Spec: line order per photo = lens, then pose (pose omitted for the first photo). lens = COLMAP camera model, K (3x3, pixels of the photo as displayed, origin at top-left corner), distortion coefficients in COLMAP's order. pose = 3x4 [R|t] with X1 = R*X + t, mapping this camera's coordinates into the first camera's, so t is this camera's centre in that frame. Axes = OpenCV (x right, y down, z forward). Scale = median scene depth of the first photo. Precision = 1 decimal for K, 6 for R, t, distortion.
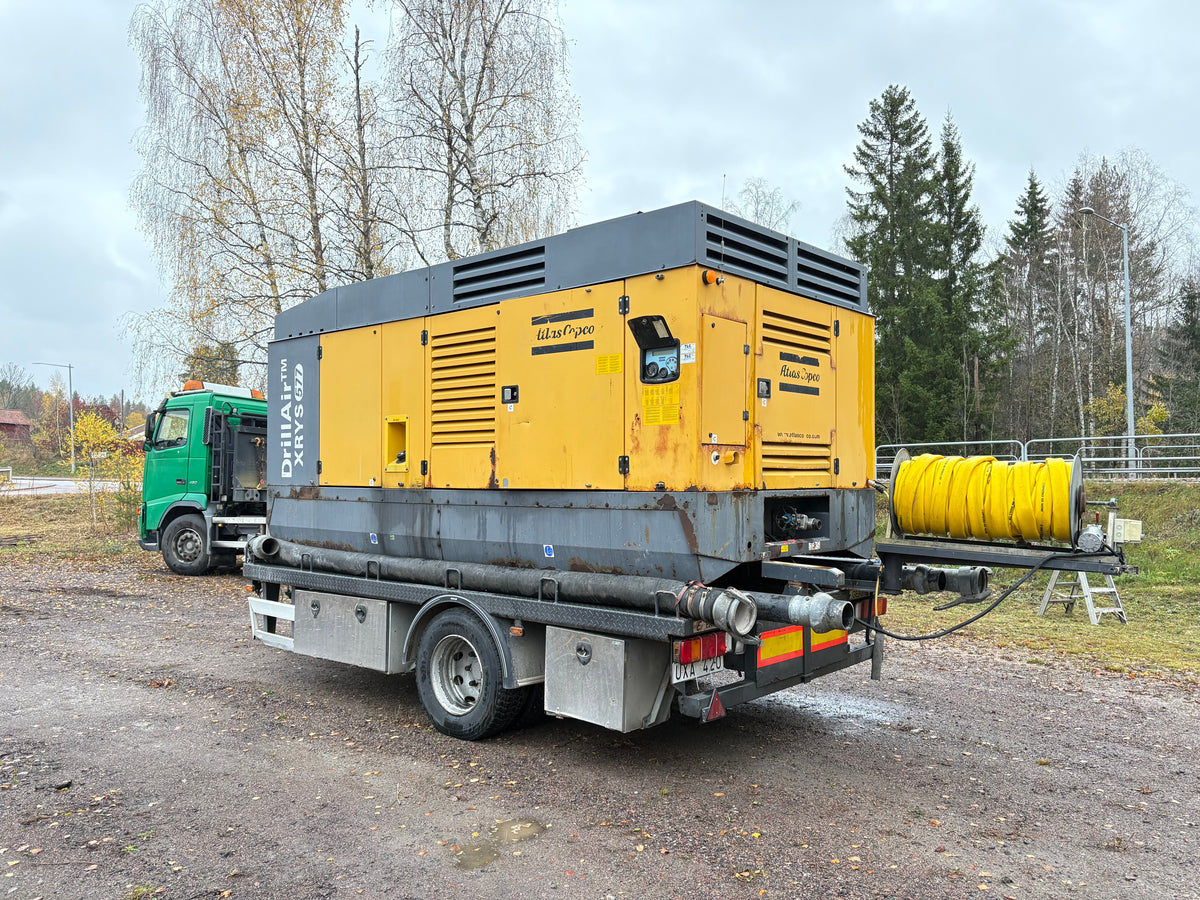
lens RADIAL K [[898.8, 0, 599.6], [0, 898.8, 443.0], [0, 0, 1]] dist [0.053343, -0.061173]
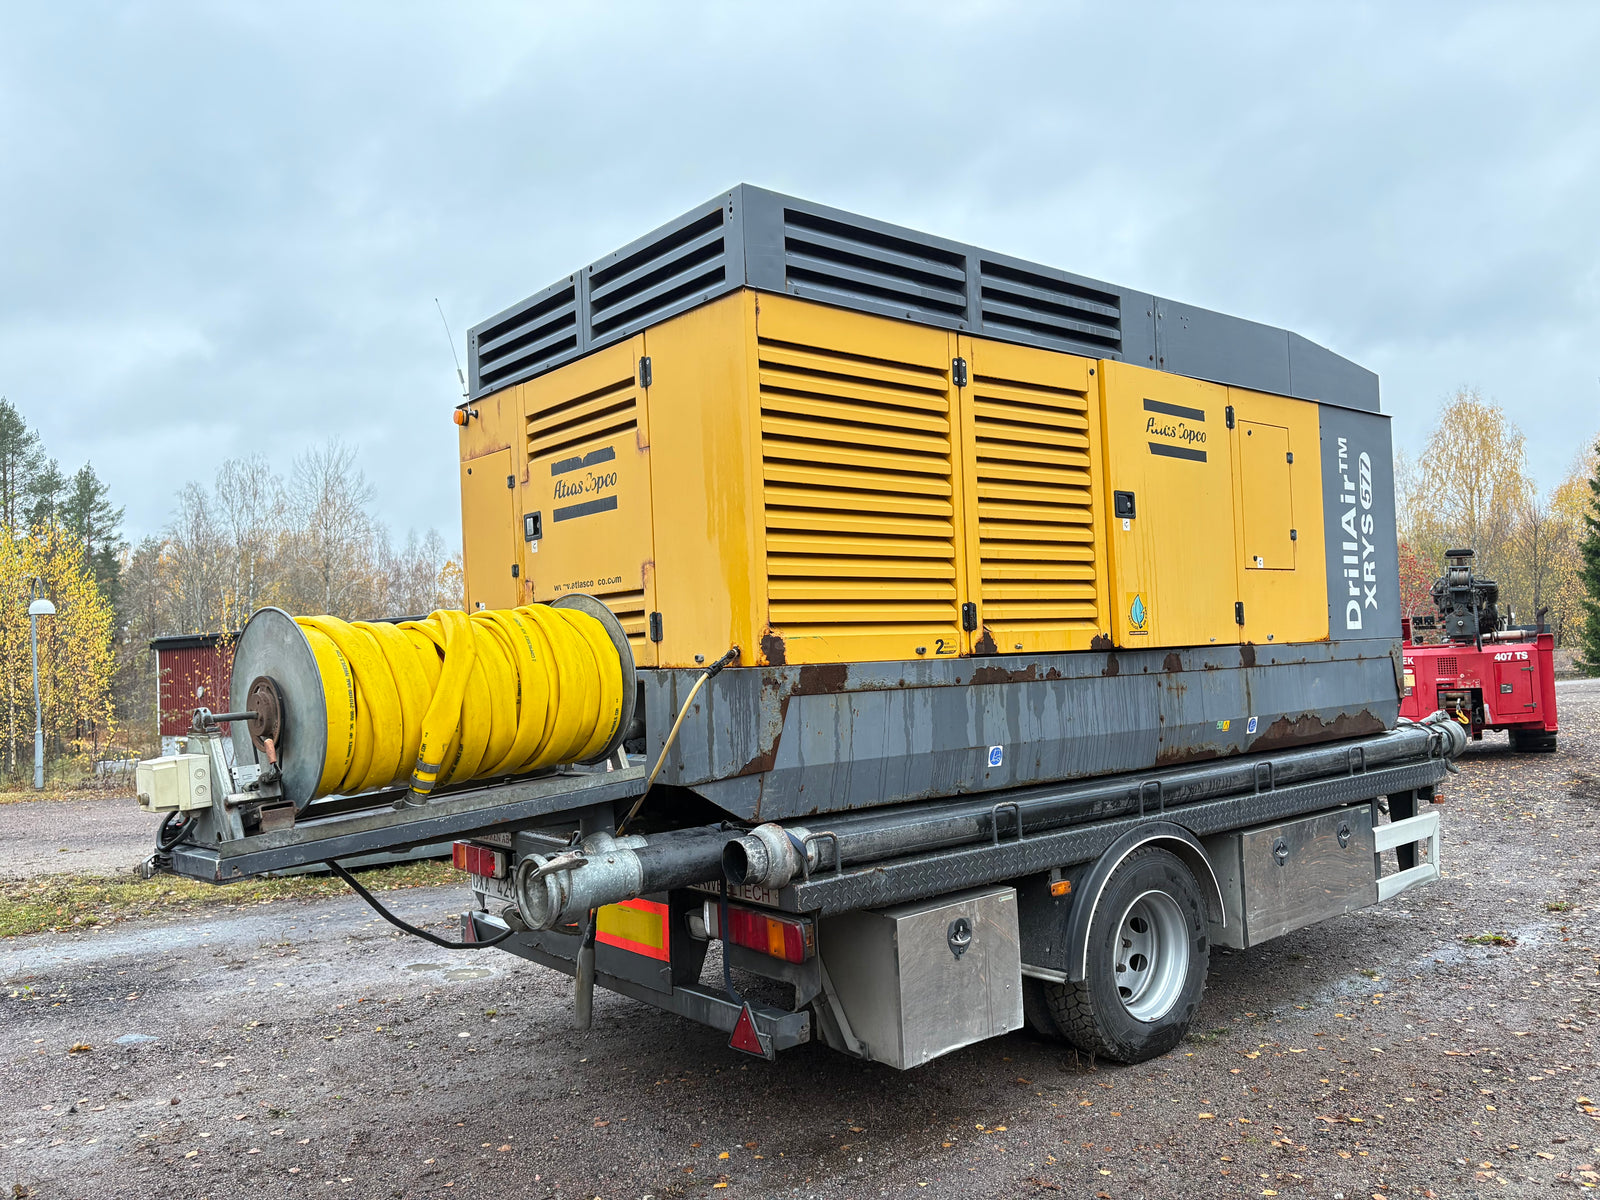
lens RADIAL K [[1198.4, 0, 803.4], [0, 1198.4, 590.0], [0, 0, 1]] dist [0.053343, -0.061173]
pose [[-0.144890, -0.043959, -0.988471, 0.779155], [0.072428, 0.995861, -0.054904, 0.040077], [0.986793, -0.079548, -0.141106, 0.966303]]
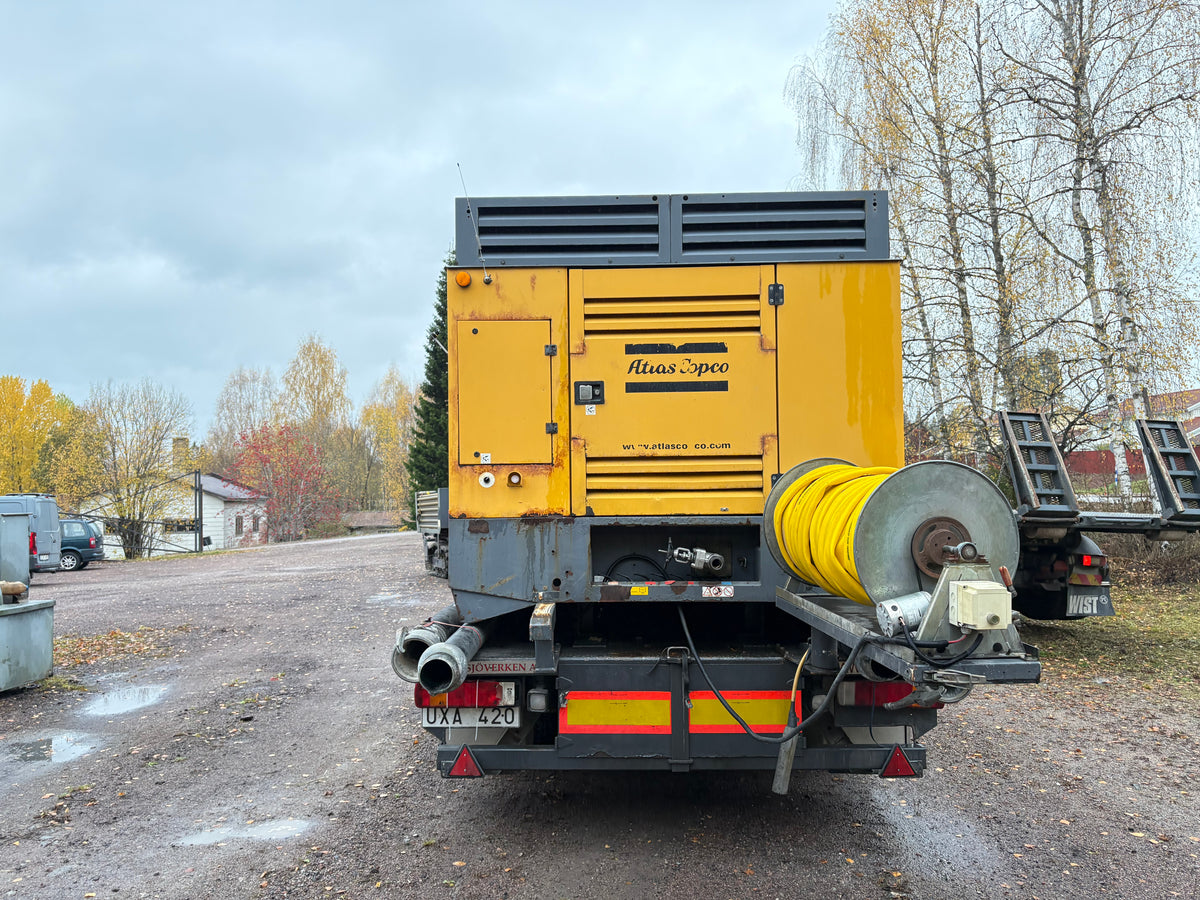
lens RADIAL K [[898.8, 0, 595.5], [0, 898.8, 439.9], [0, 0, 1]] dist [0.053343, -0.061173]
pose [[0.647254, -0.049872, -0.760641, 0.583648], [0.037776, 0.998730, -0.033338, 0.007053], [0.761338, -0.007156, 0.648316, 0.341269]]
